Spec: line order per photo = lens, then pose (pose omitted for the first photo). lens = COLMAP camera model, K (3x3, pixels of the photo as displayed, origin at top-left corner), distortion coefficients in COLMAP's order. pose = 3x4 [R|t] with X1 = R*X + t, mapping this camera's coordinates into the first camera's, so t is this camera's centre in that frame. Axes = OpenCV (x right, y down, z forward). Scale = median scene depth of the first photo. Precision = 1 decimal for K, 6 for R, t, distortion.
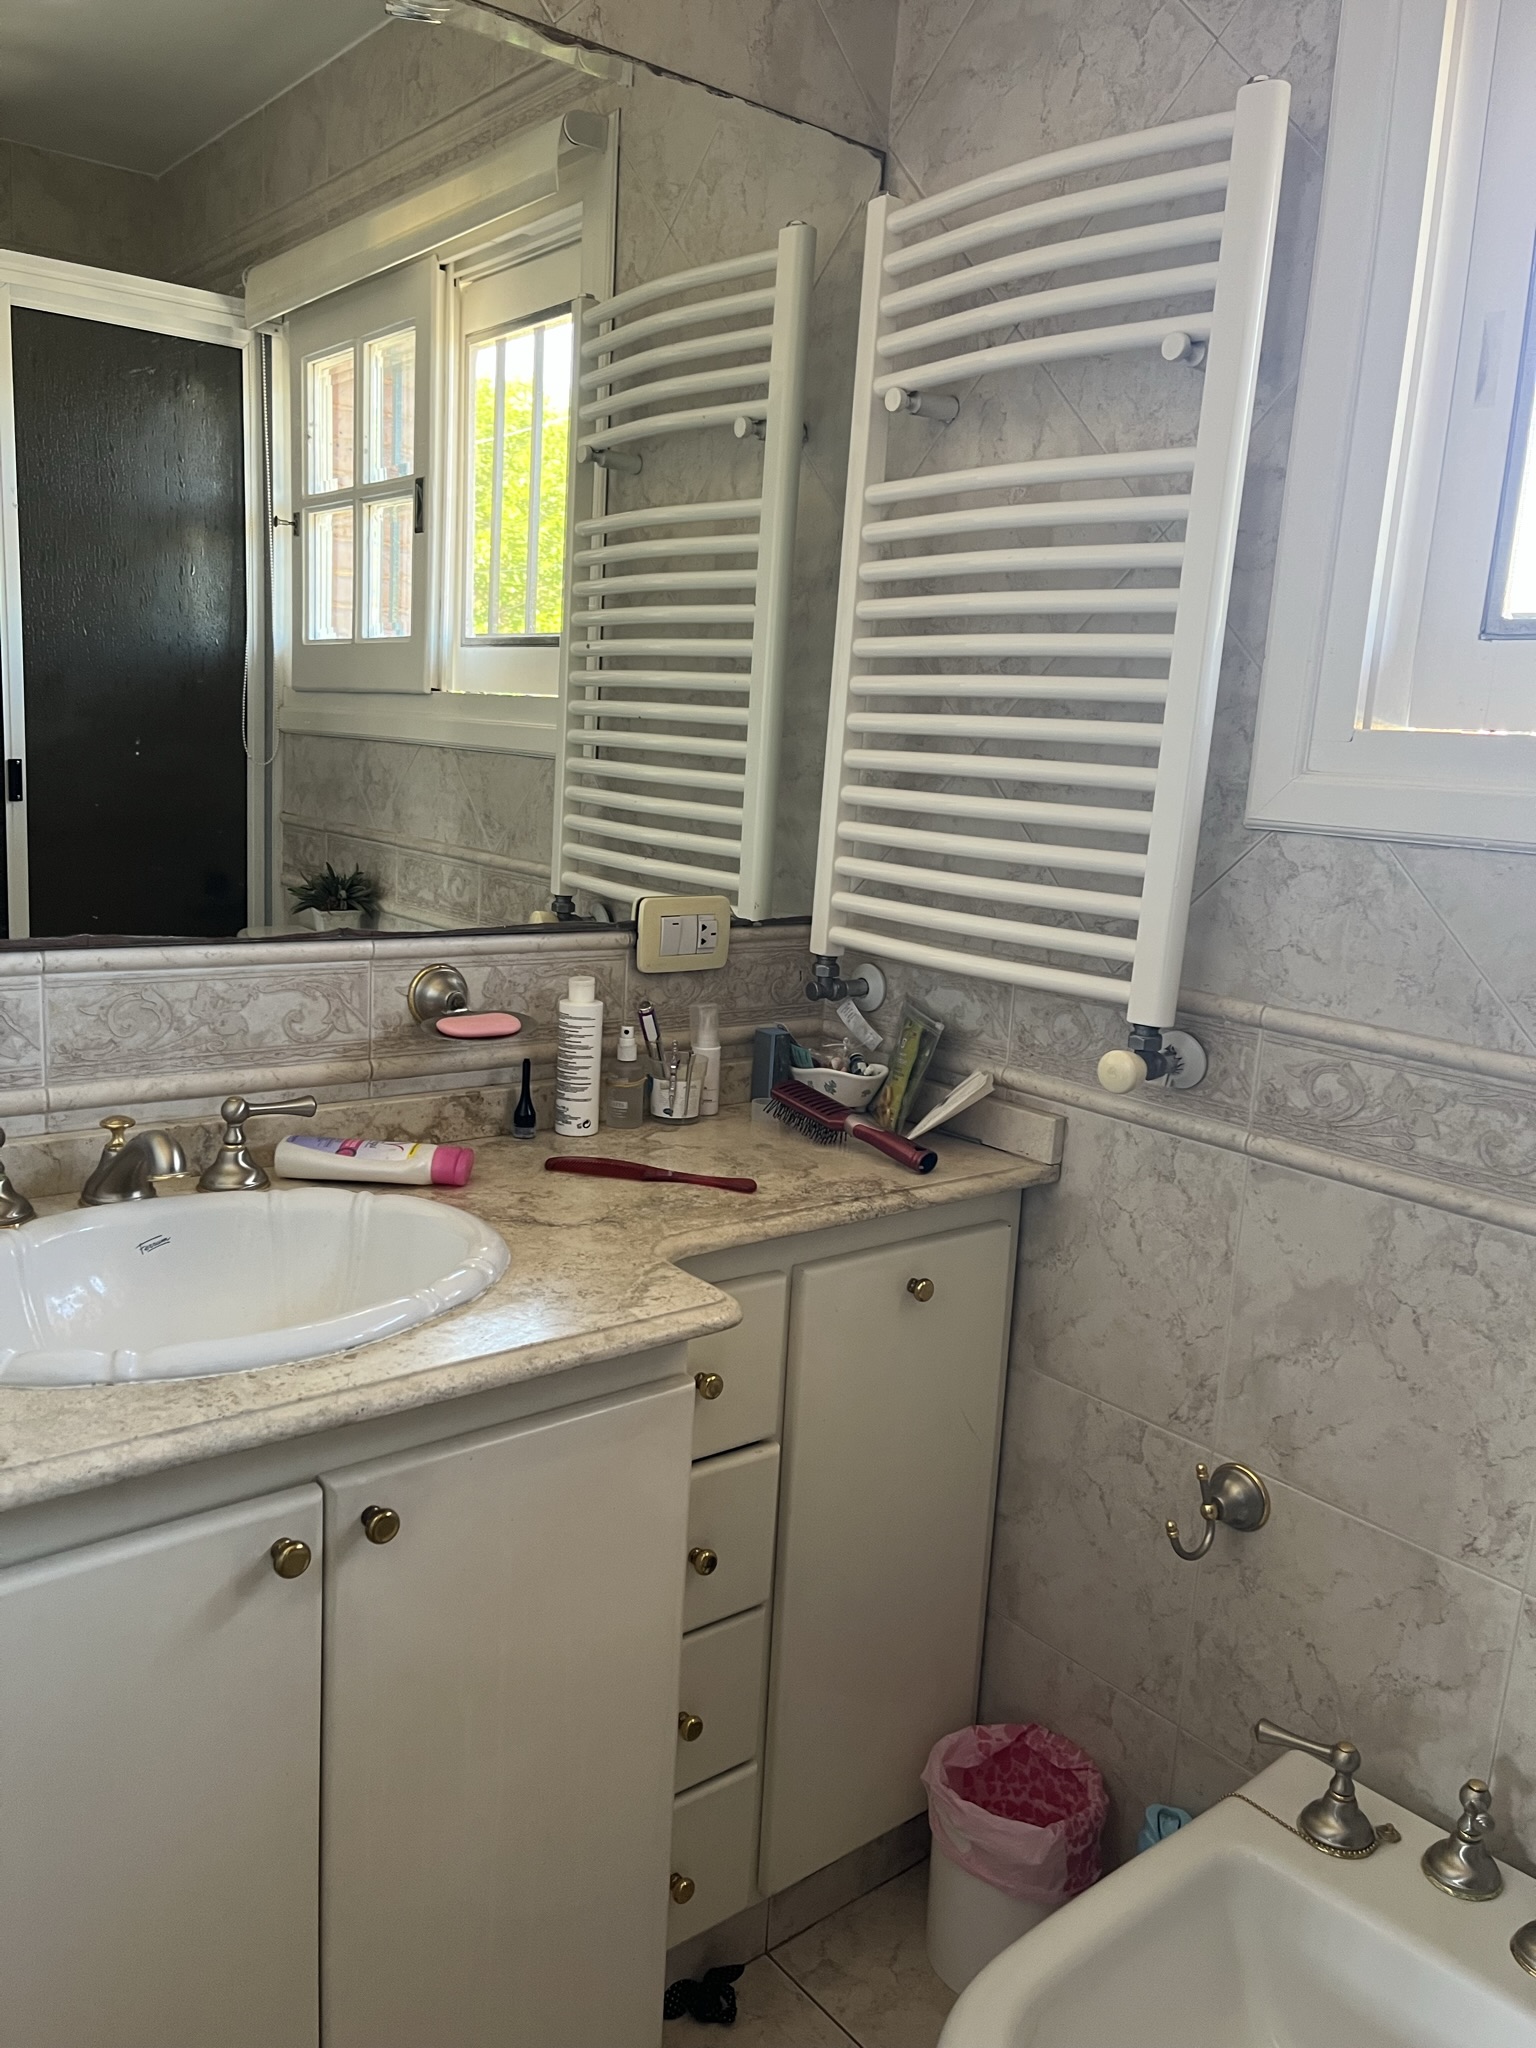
lens RADIAL K [[1565.6, 0, 761.4], [0, 1565.6, 1023.3], [0, 0, 1]] dist [0.060492, -0.072884]
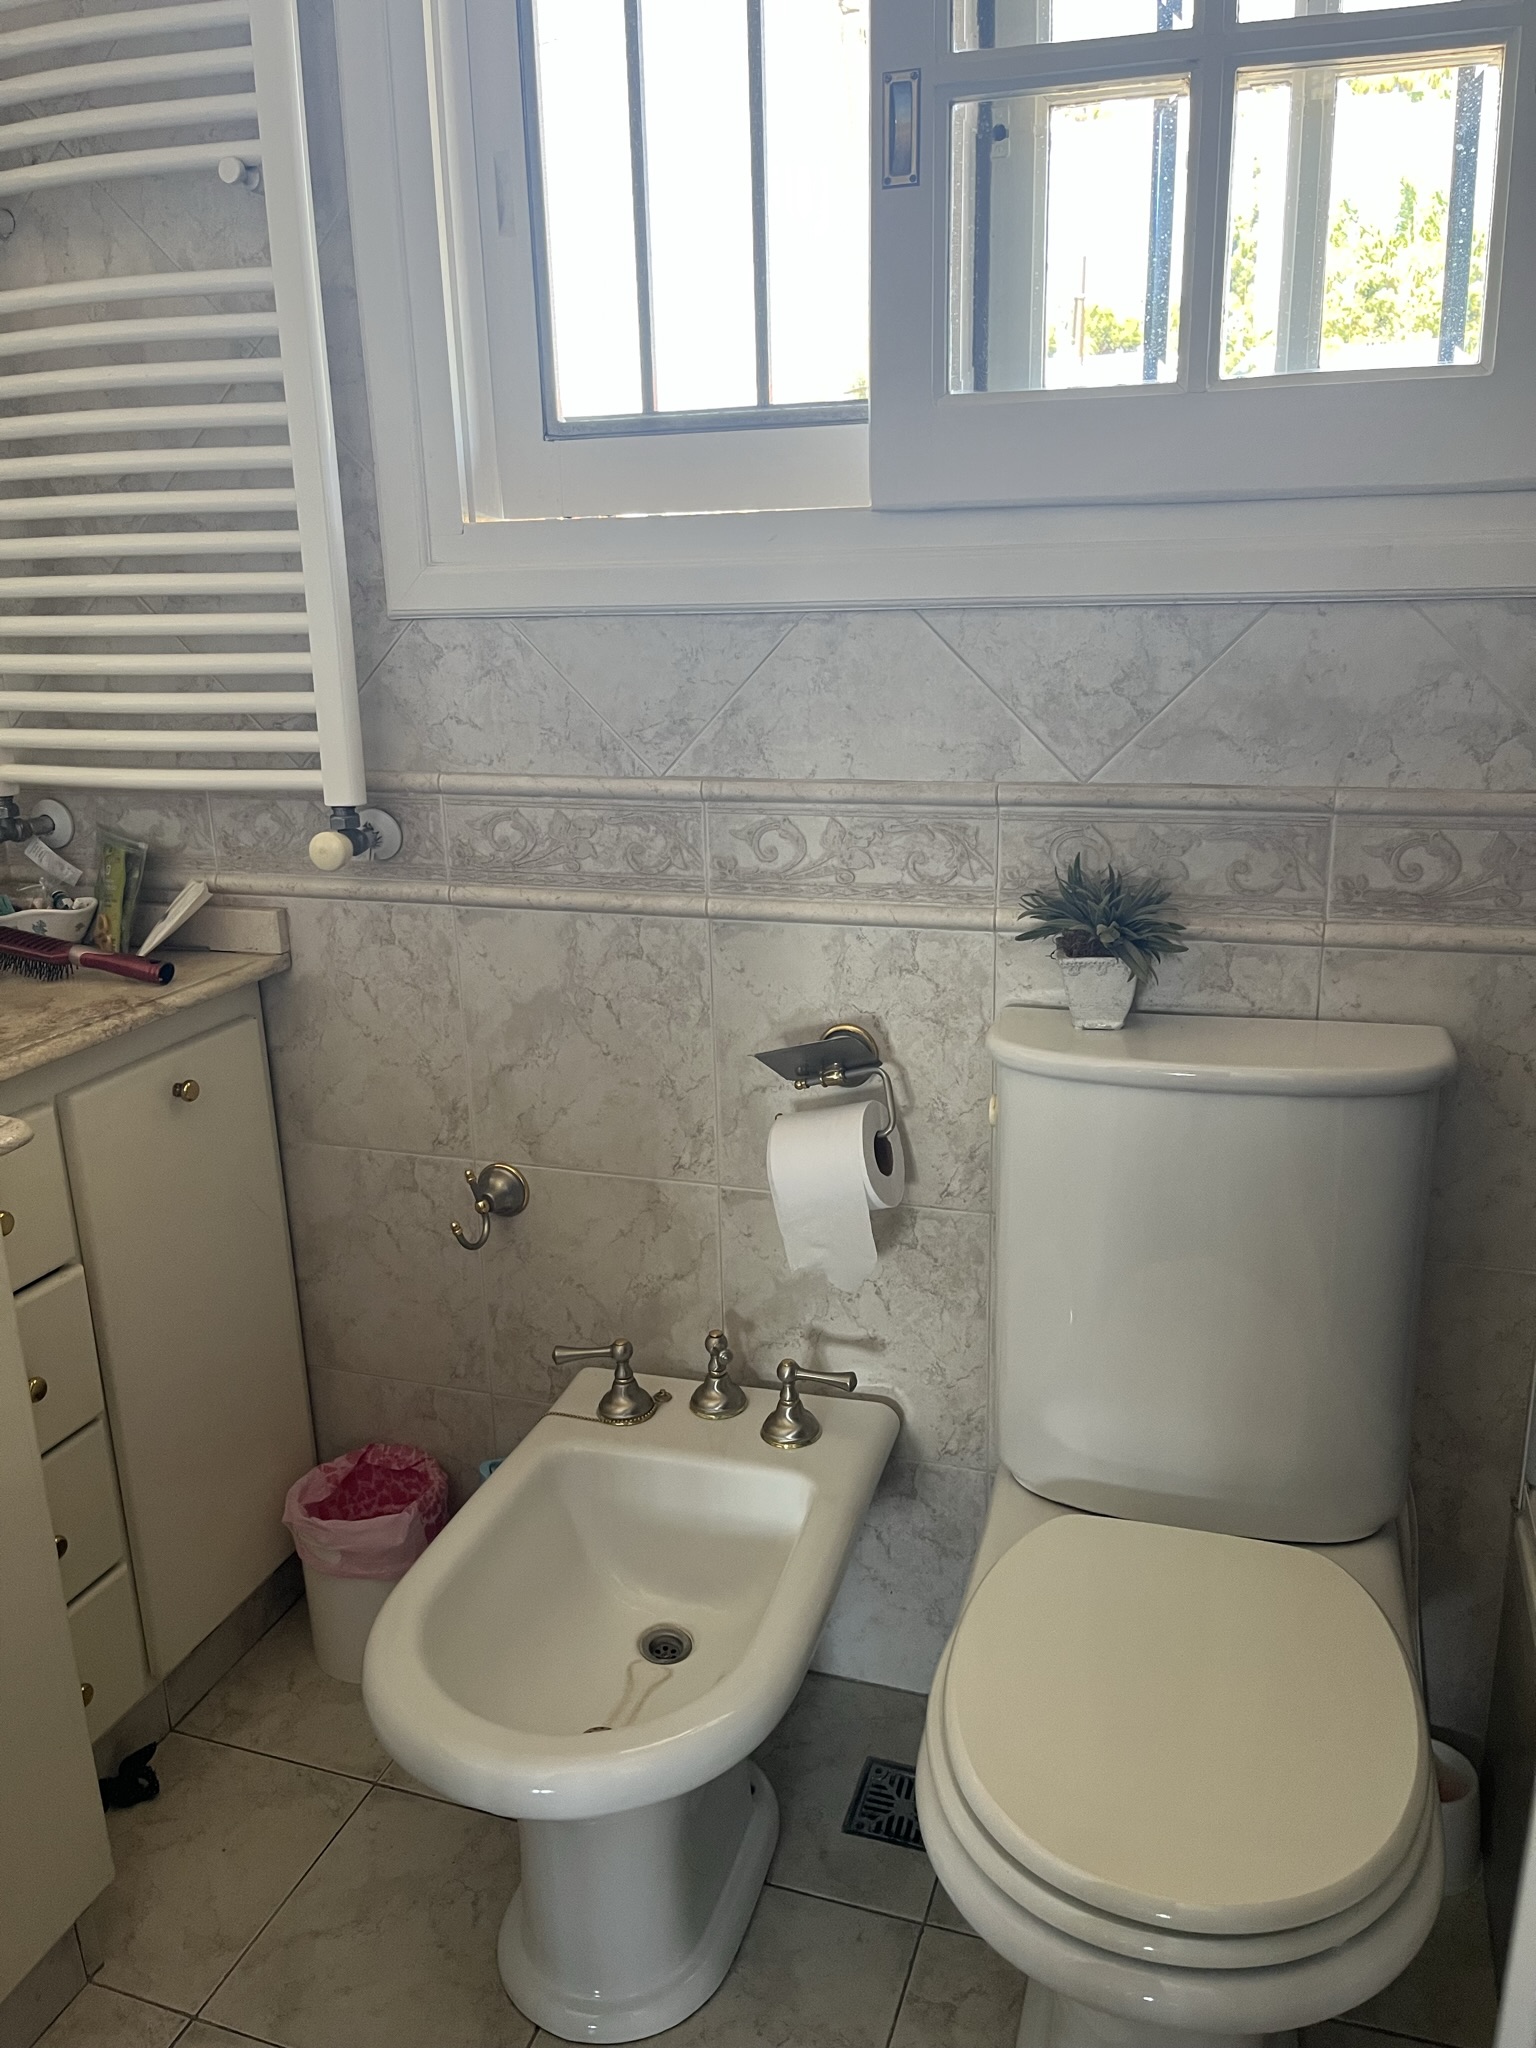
lens RADIAL K [[1565.6, 0, 776.0], [0, 1565.6, 1012.8], [0, 0, 1]] dist [0.060492, -0.072884]
pose [[0.845796, -0.225772, 0.483379, -0.068618], [0.175199, 0.973336, 0.148062, 0.031797], [-0.503919, -0.040543, 0.862799, -0.126737]]
